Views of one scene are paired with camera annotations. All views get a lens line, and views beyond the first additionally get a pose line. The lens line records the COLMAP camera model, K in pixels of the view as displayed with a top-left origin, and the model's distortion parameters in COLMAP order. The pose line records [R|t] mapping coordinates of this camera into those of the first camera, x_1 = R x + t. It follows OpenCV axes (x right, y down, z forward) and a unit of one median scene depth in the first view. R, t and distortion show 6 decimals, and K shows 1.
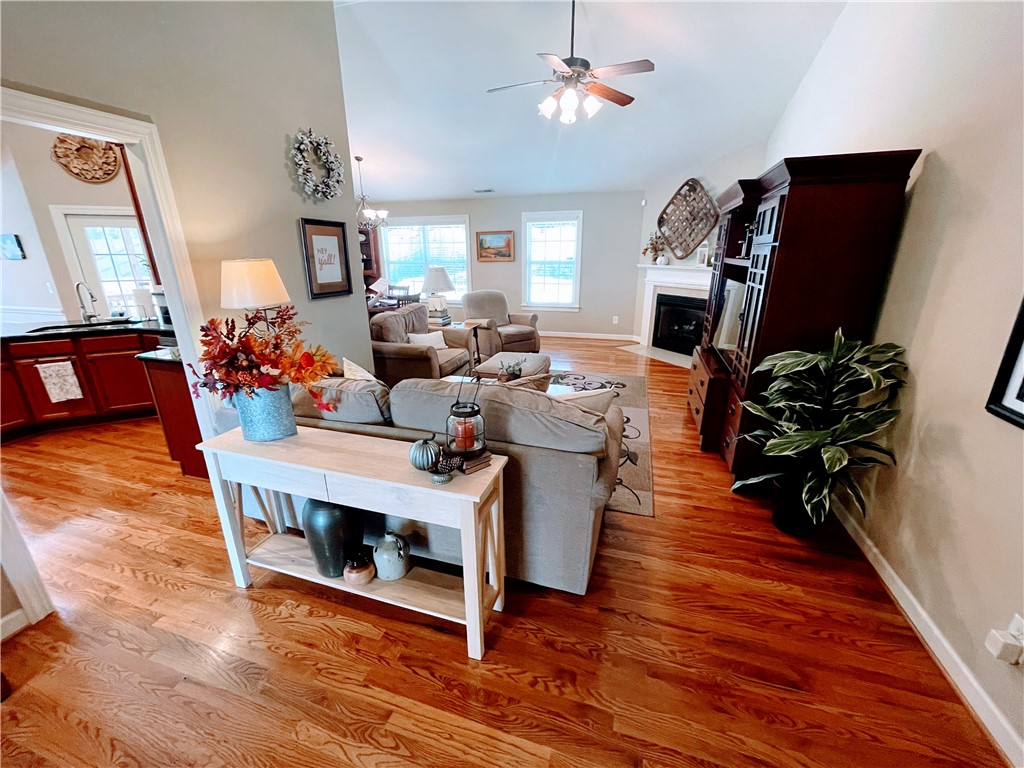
lens RADIAL K [[413.0, 0, 512.3], [0, 413.0, 386.6], [0, 0, 1]] dist [0.002022, -0.002148]
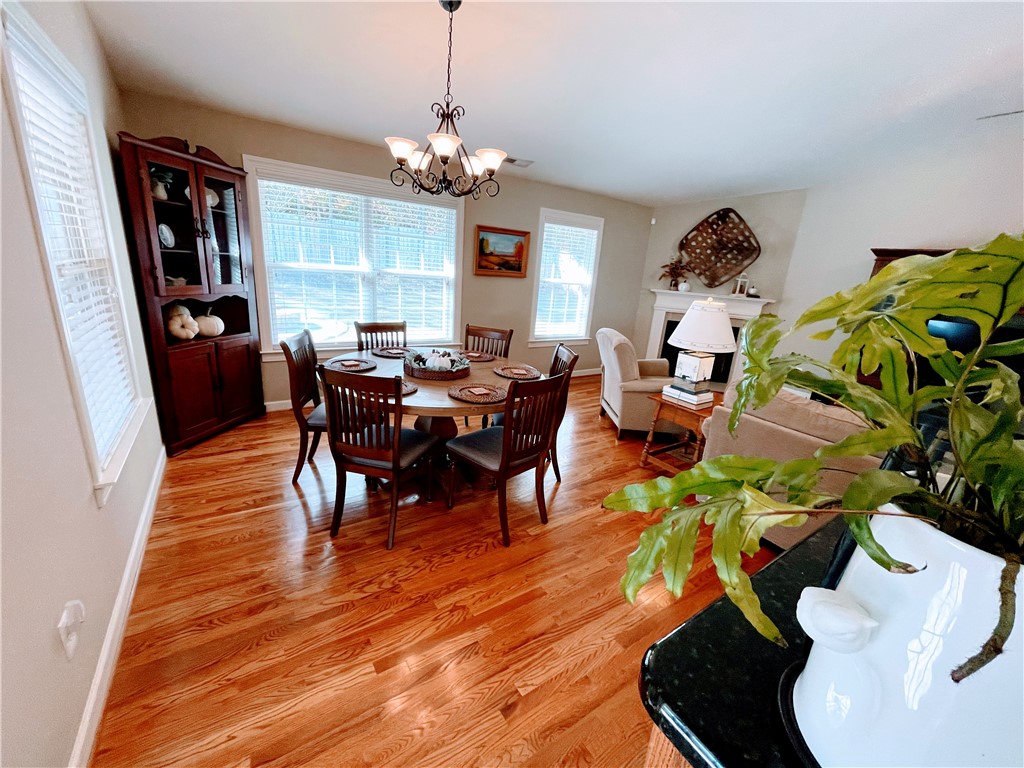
lens RADIAL K [[413.0, 0, 512.0], [0, 413.0, 384.9], [0, 0, 1]] dist [0.002022, -0.002148]
pose [[0.621118, -0.165804, 0.765978, -0.563783], [0.165277, 0.983096, 0.078782, -0.192853], [-0.766092, 0.077666, 0.638022, 0.615648]]
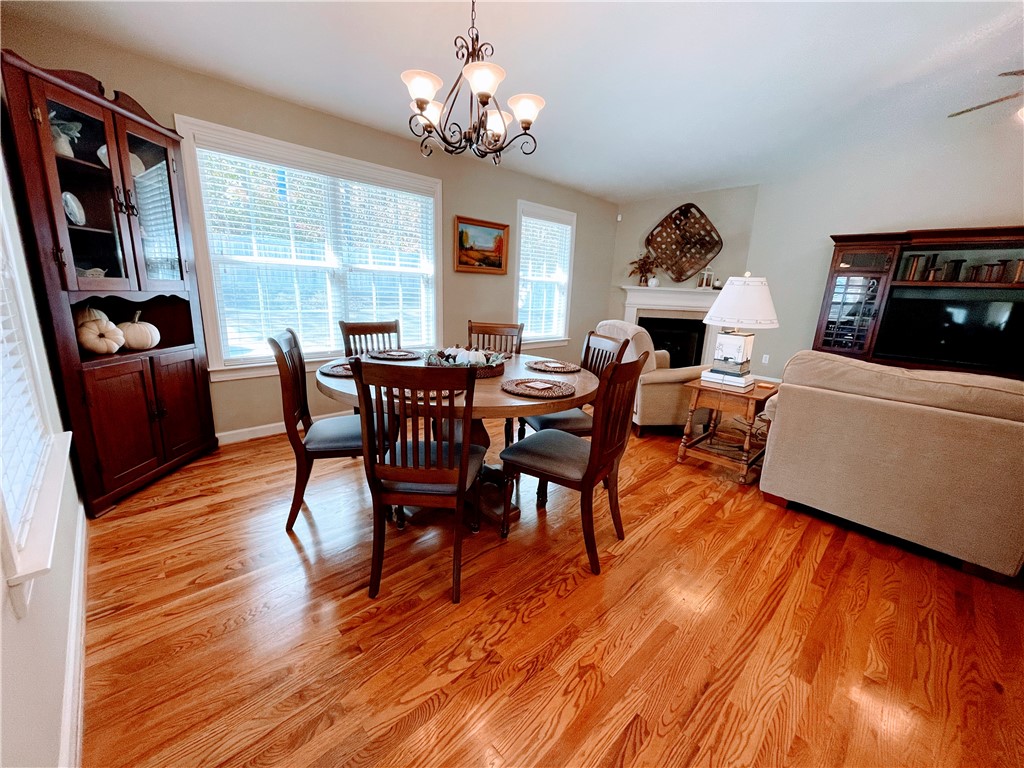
lens RADIAL K [[413.0, 0, 512.5], [0, 413.0, 384.3], [0, 0, 1]] dist [0.002022, -0.002148]
pose [[0.470213, -0.175474, 0.864933, -0.567360], [0.232114, 0.970121, 0.070627, -0.189709], [-0.851483, 0.167553, 0.496894, 0.727584]]
